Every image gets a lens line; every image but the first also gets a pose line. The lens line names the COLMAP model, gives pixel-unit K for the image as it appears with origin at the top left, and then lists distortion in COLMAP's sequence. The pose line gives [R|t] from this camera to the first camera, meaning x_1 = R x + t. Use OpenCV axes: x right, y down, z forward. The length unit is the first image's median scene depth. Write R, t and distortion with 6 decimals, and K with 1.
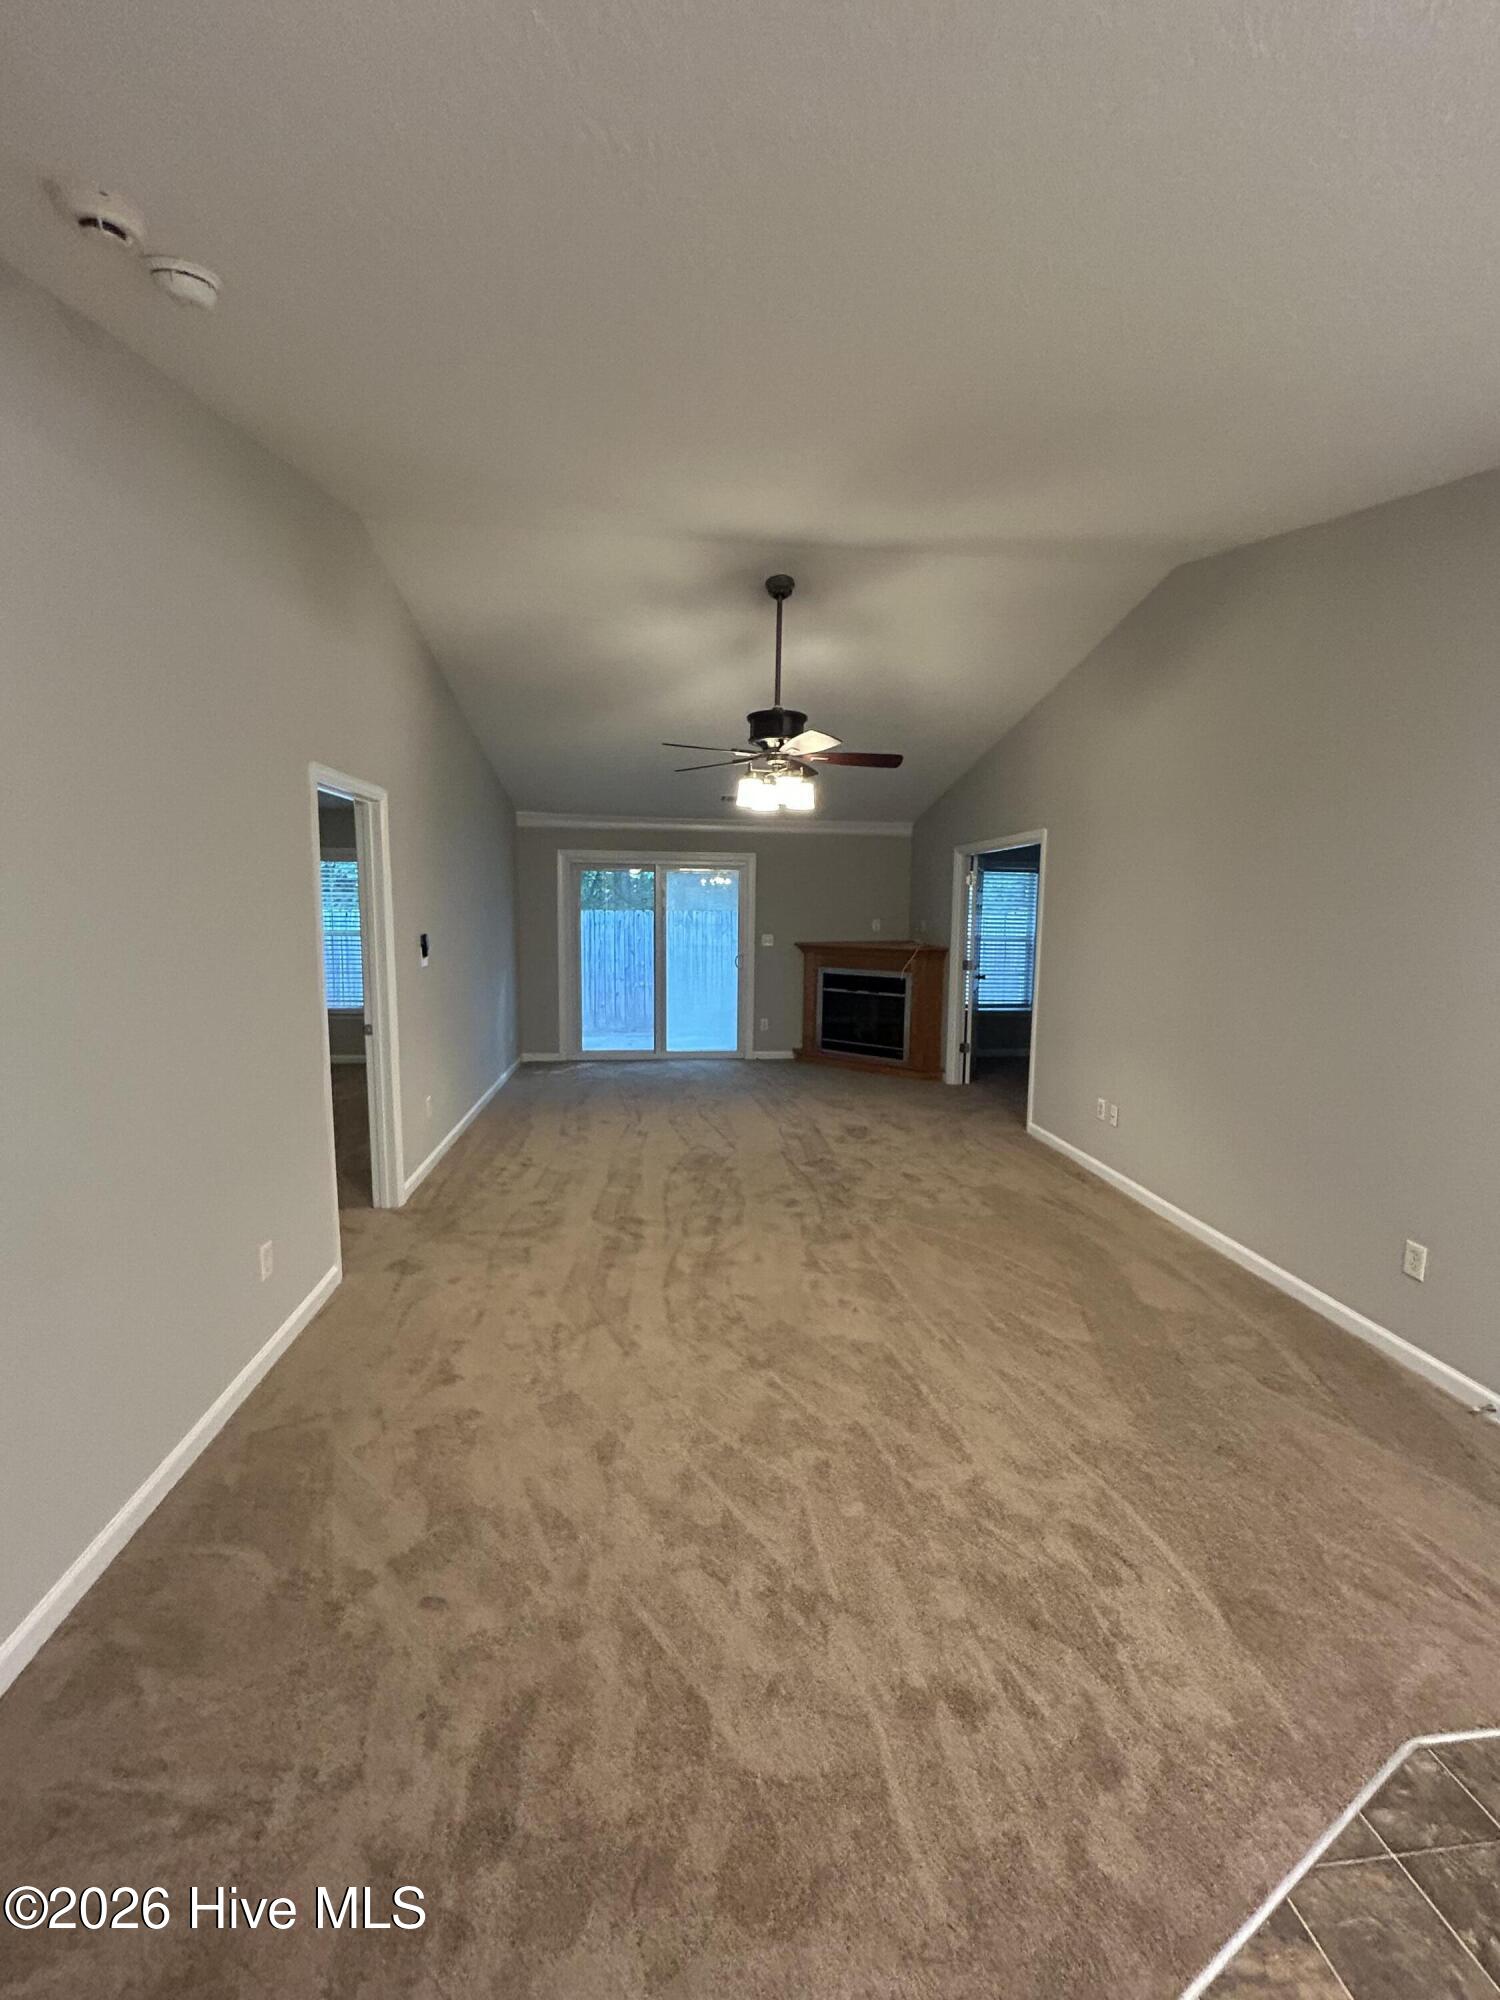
lens RADIAL K [[807.7, 0, 750.0], [0, 807.7, 1000.0], [0, 0, 1]] dist [0.001215, 0.000330]
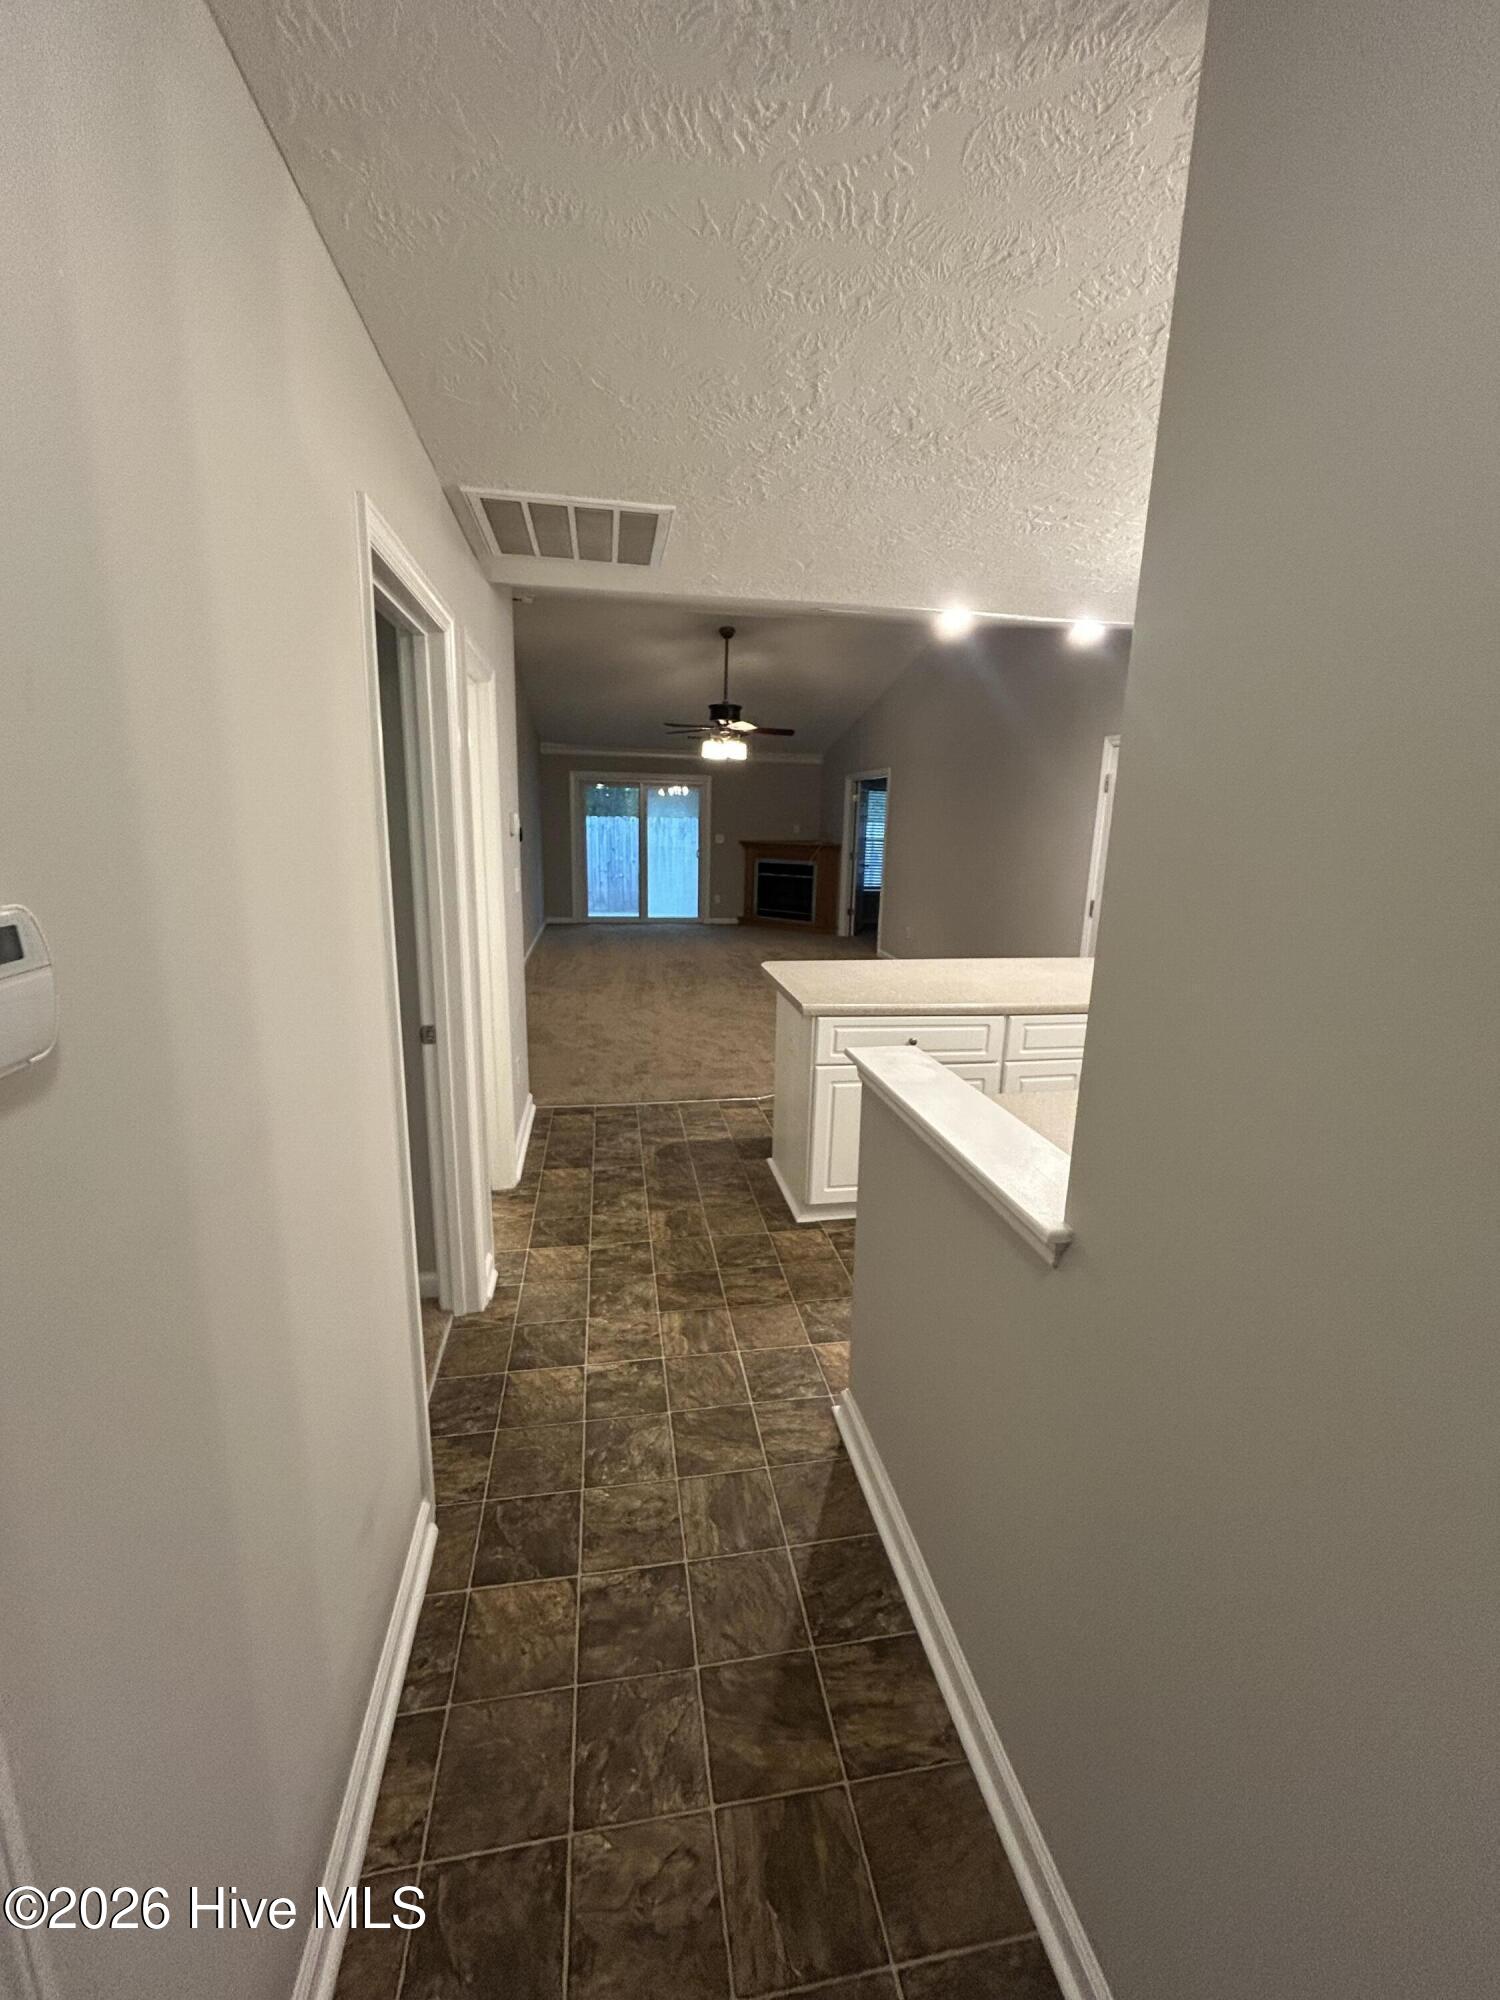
lens RADIAL K [[807.7, 0, 750.0], [0, 807.7, 1000.0], [0, 0, 1]] dist [0.001215, 0.000330]
pose [[0.998219, -0.000776, 0.059656, -0.011090], [-0.005762, 0.993988, 0.109341, 0.058373], [-0.059382, -0.109489, 0.992213, -0.492537]]
